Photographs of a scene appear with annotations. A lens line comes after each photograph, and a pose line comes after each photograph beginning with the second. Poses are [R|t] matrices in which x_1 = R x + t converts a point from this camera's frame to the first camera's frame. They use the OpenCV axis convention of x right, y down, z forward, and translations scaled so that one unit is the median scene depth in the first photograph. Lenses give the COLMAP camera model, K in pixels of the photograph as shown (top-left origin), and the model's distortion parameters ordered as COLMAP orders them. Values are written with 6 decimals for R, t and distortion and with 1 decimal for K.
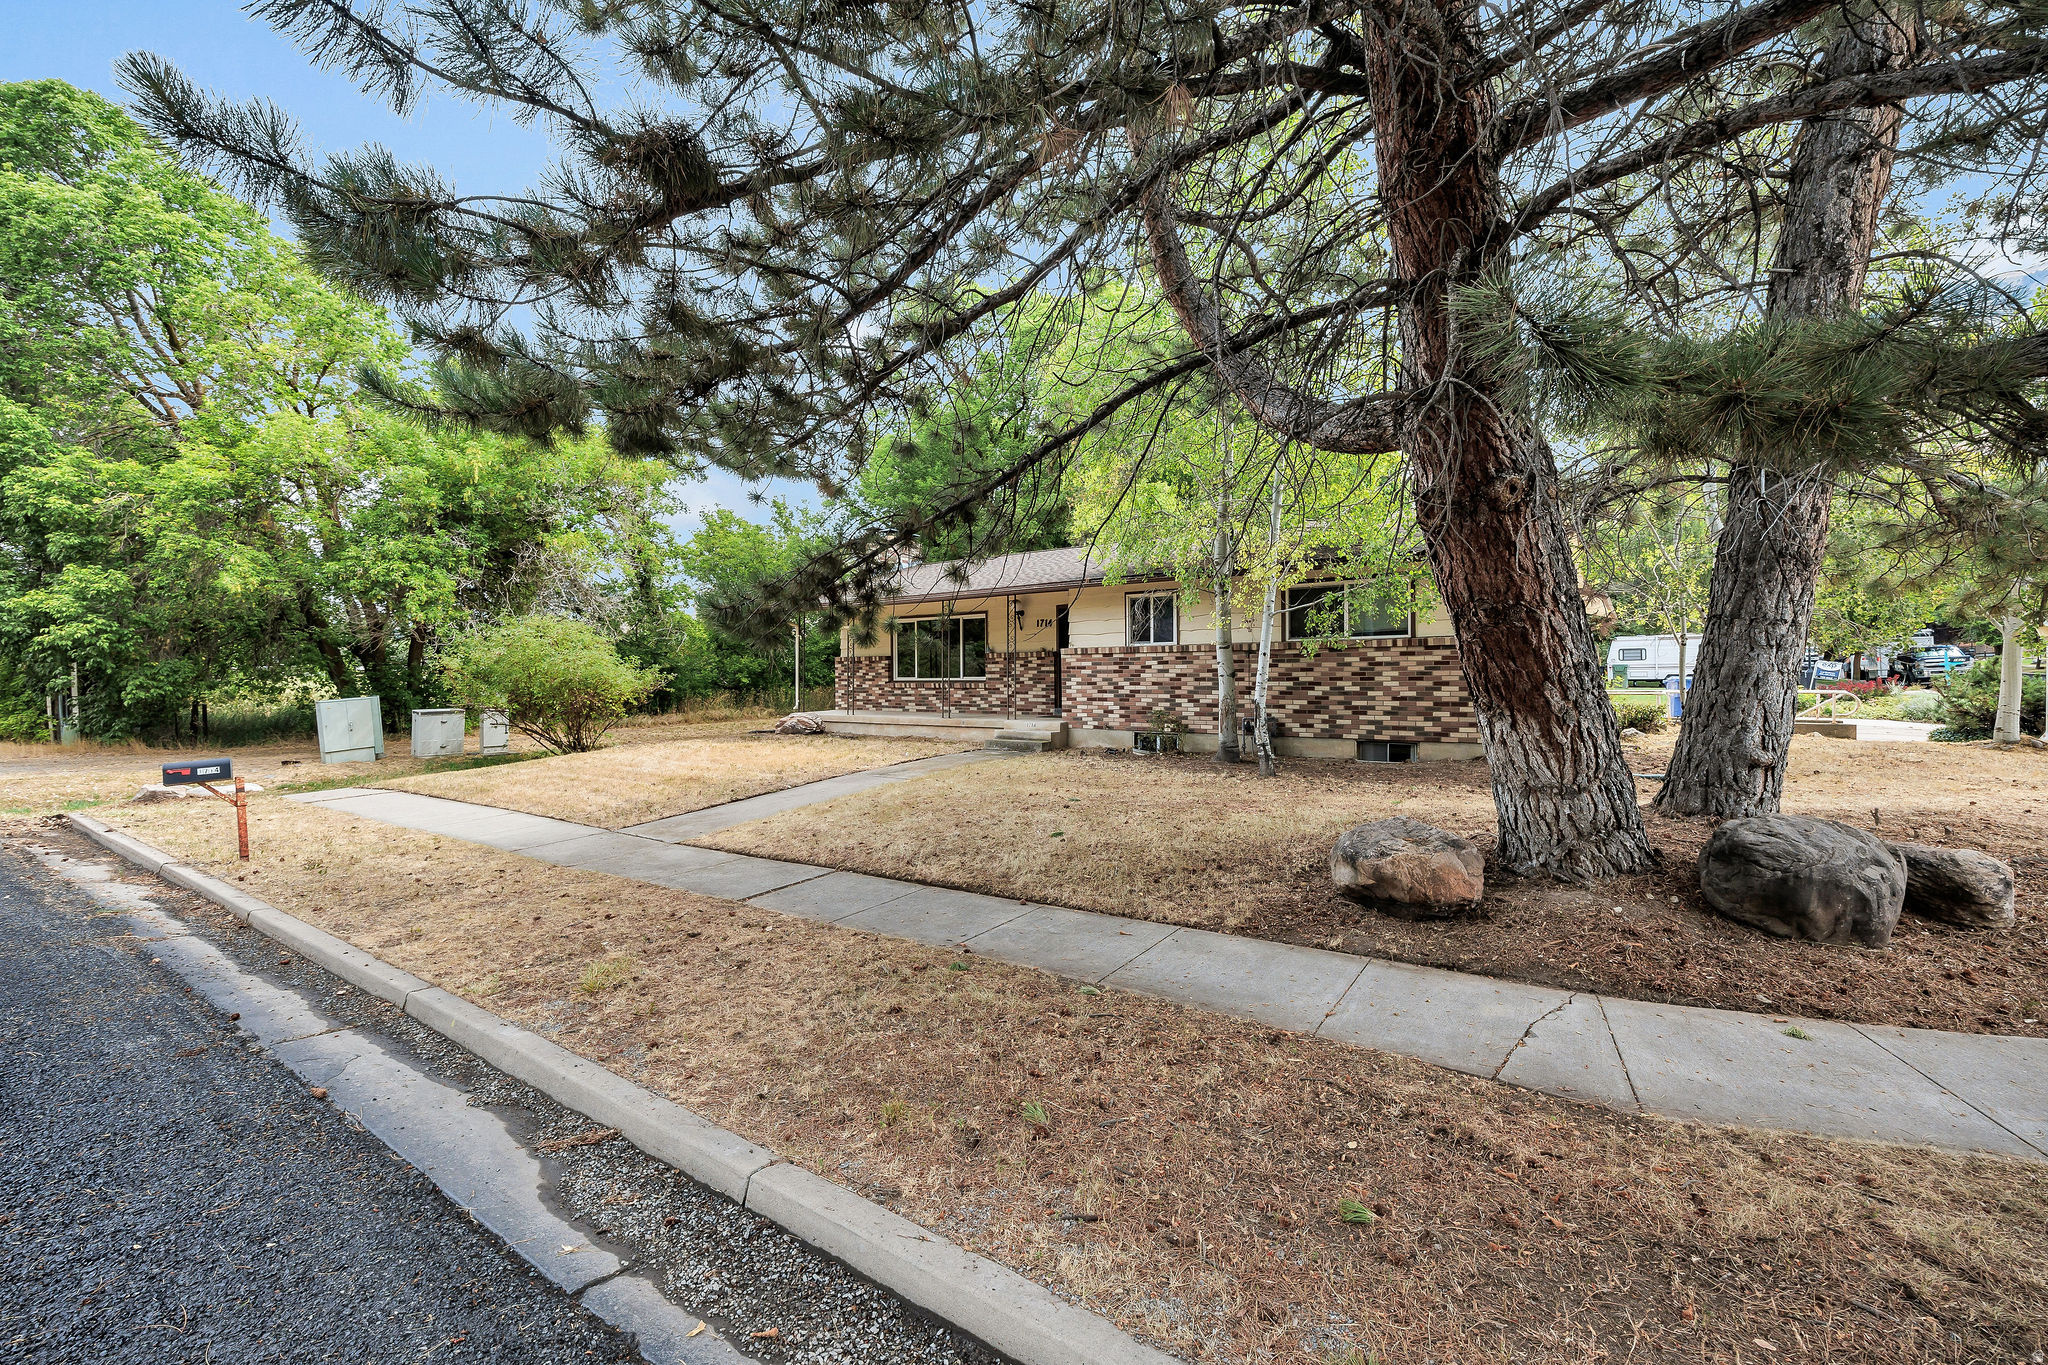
lens RADIAL K [[857.2, 0, 1024.8], [0, 857.2, 684.0], [0, 0, 1]] dist [0.000791, -0.000015]
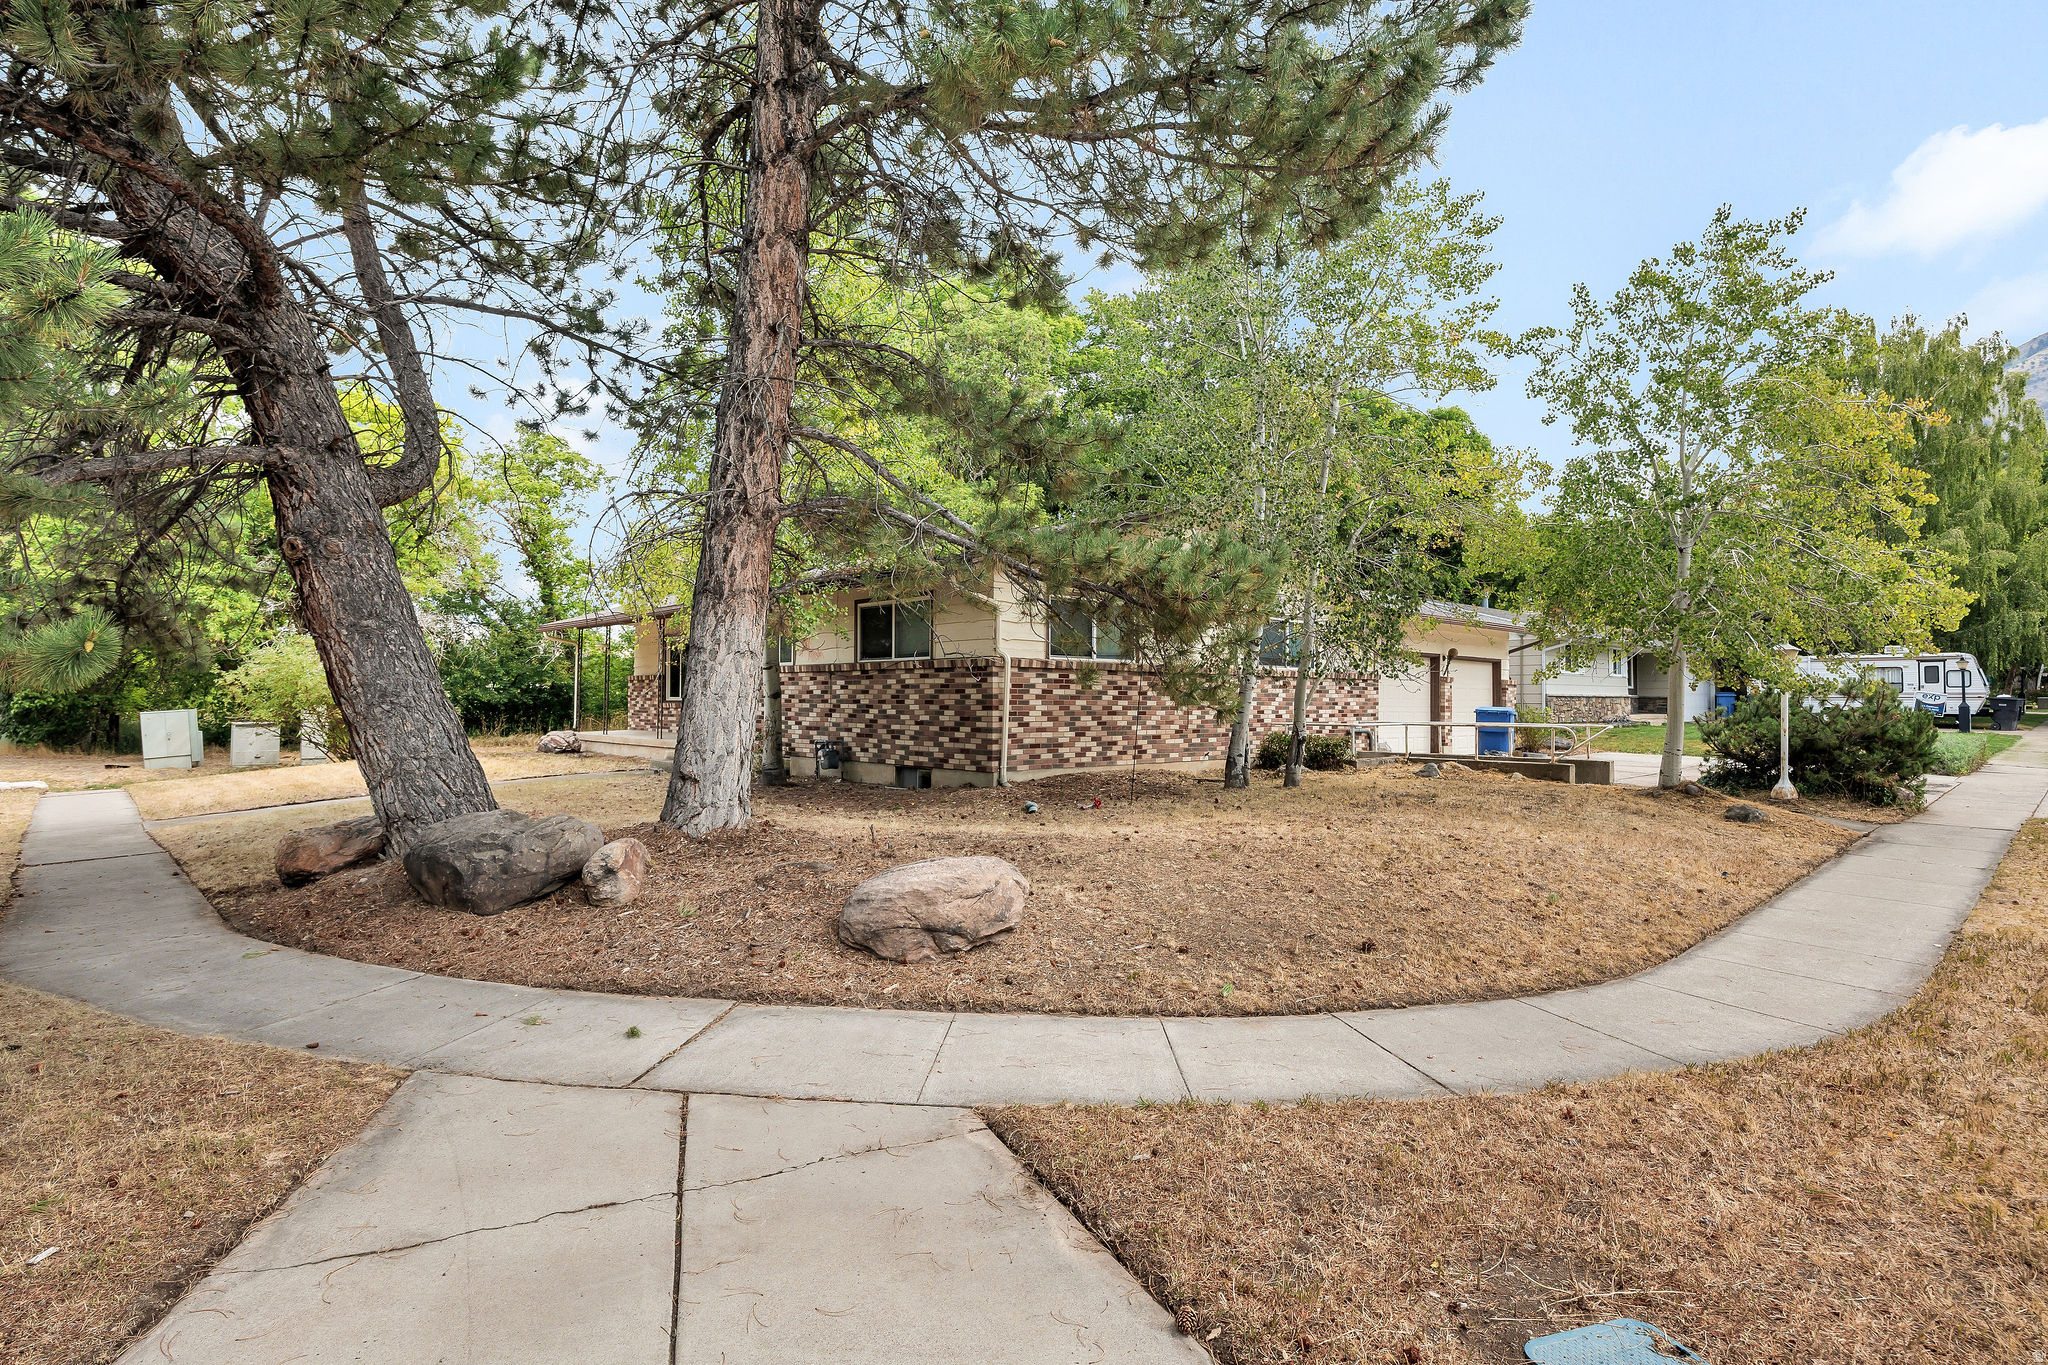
lens RADIAL K [[1052.3, 0, 1022.9], [0, 1052.3, 684.0], [0, 0, 1]] dist [-0.000671, -0.000191]
pose [[0.978283, 0.007759, -0.207130, 0.691651], [-0.012683, 0.999667, -0.022454, -0.001174], [0.206887, 0.024594, 0.978056, -0.114180]]
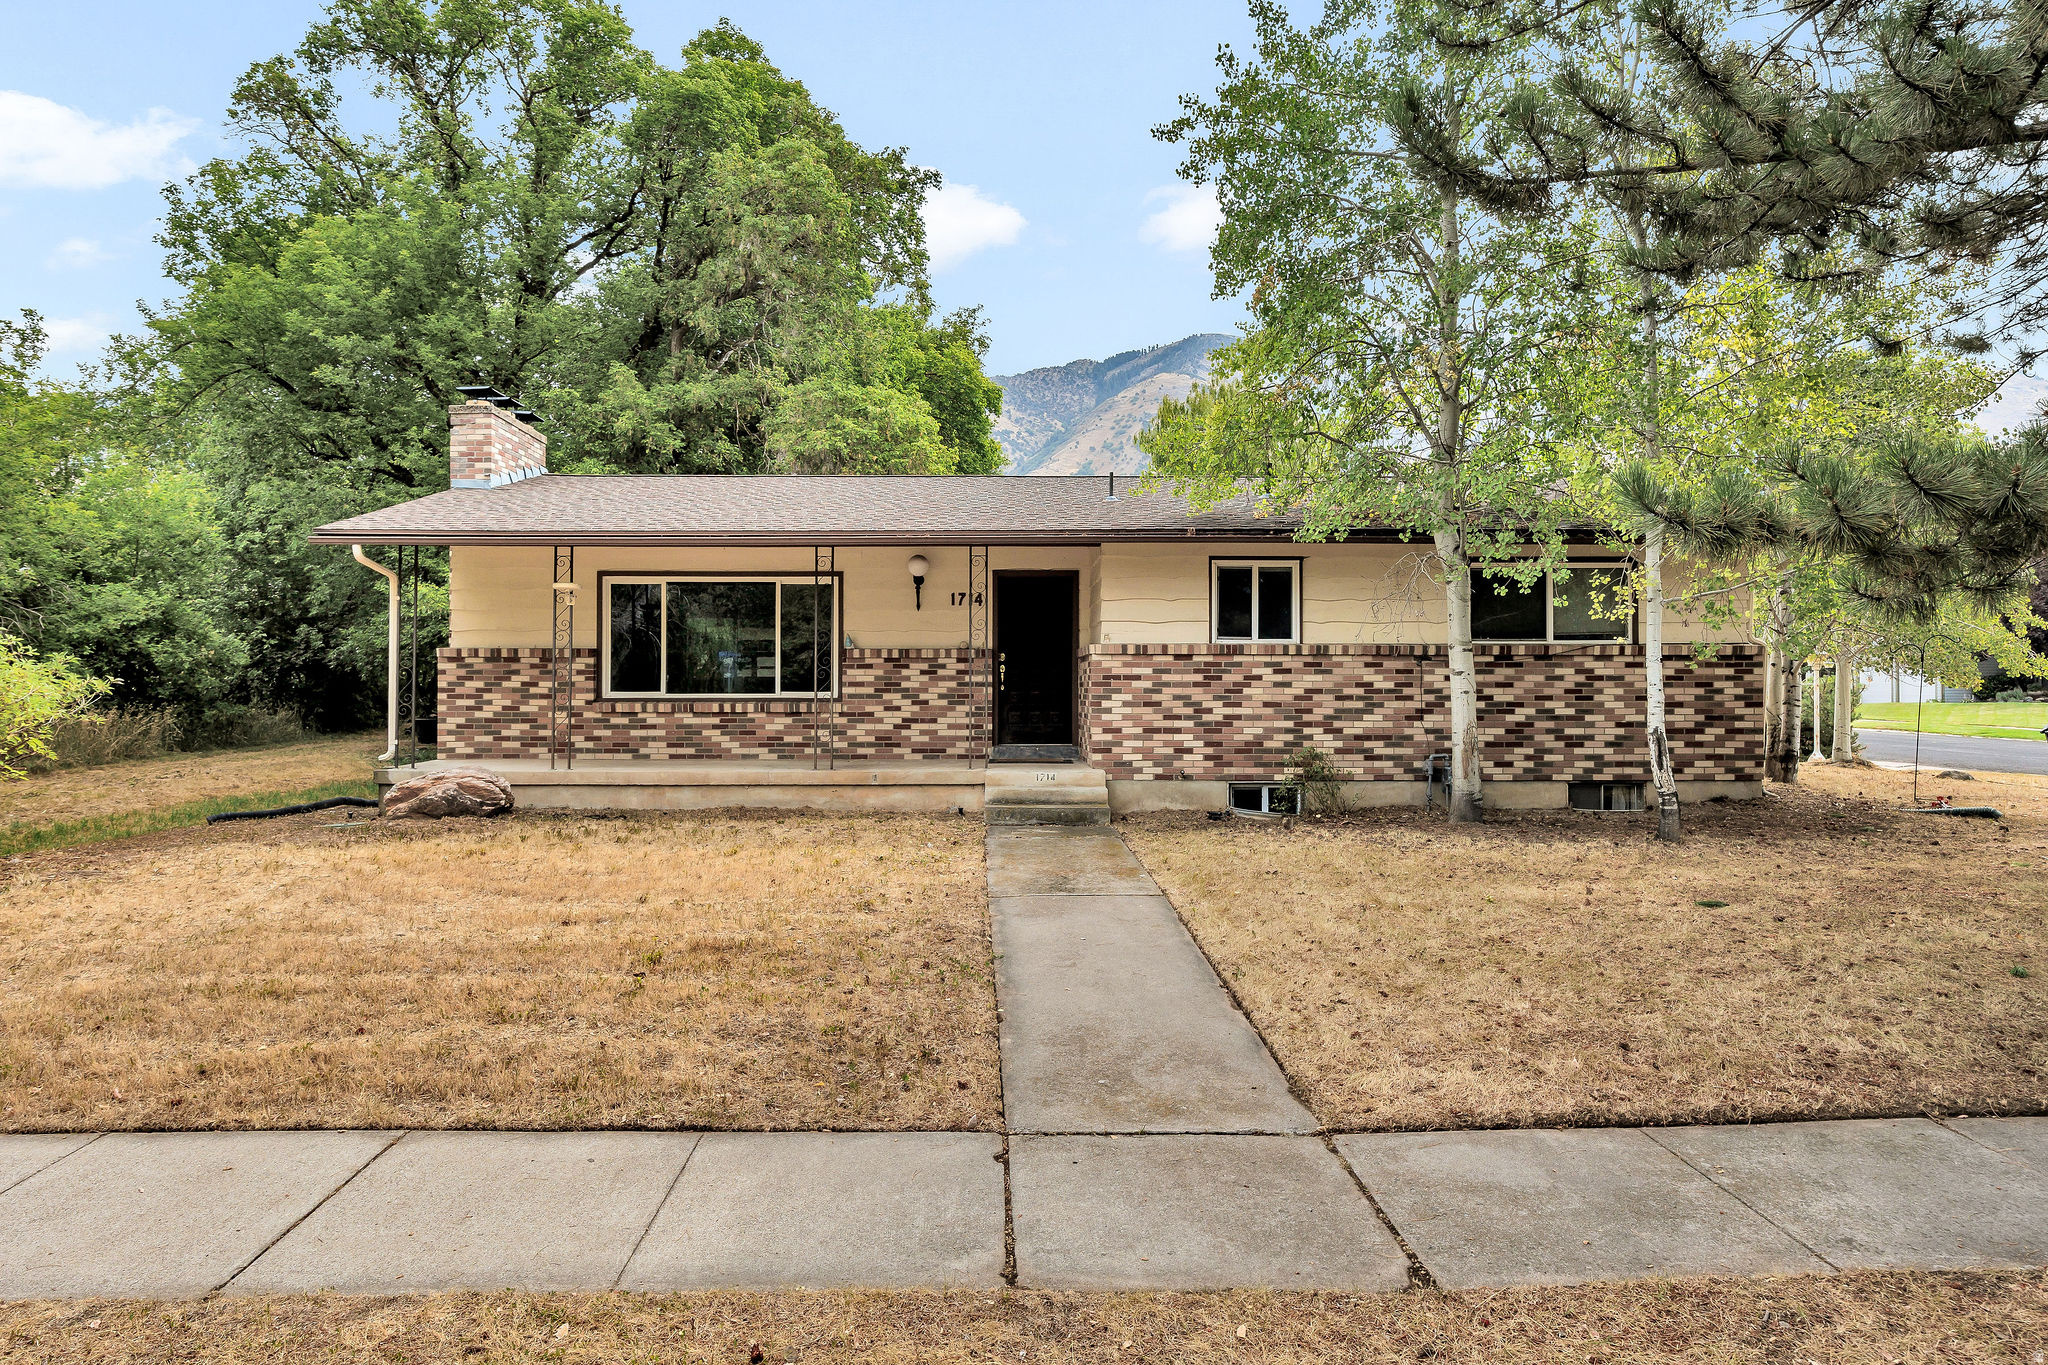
lens RADIAL K [[1162.5, 0, 1017.4], [0, 1162.5, 682.1], [0, 0, 1]] dist [0.005524, 0.000108]
pose [[0.795718, 0.012792, 0.605532, -0.526800], [-0.000257, 0.999784, -0.020782, 0.001000], [-0.605667, 0.016381, 0.795549, 0.443398]]
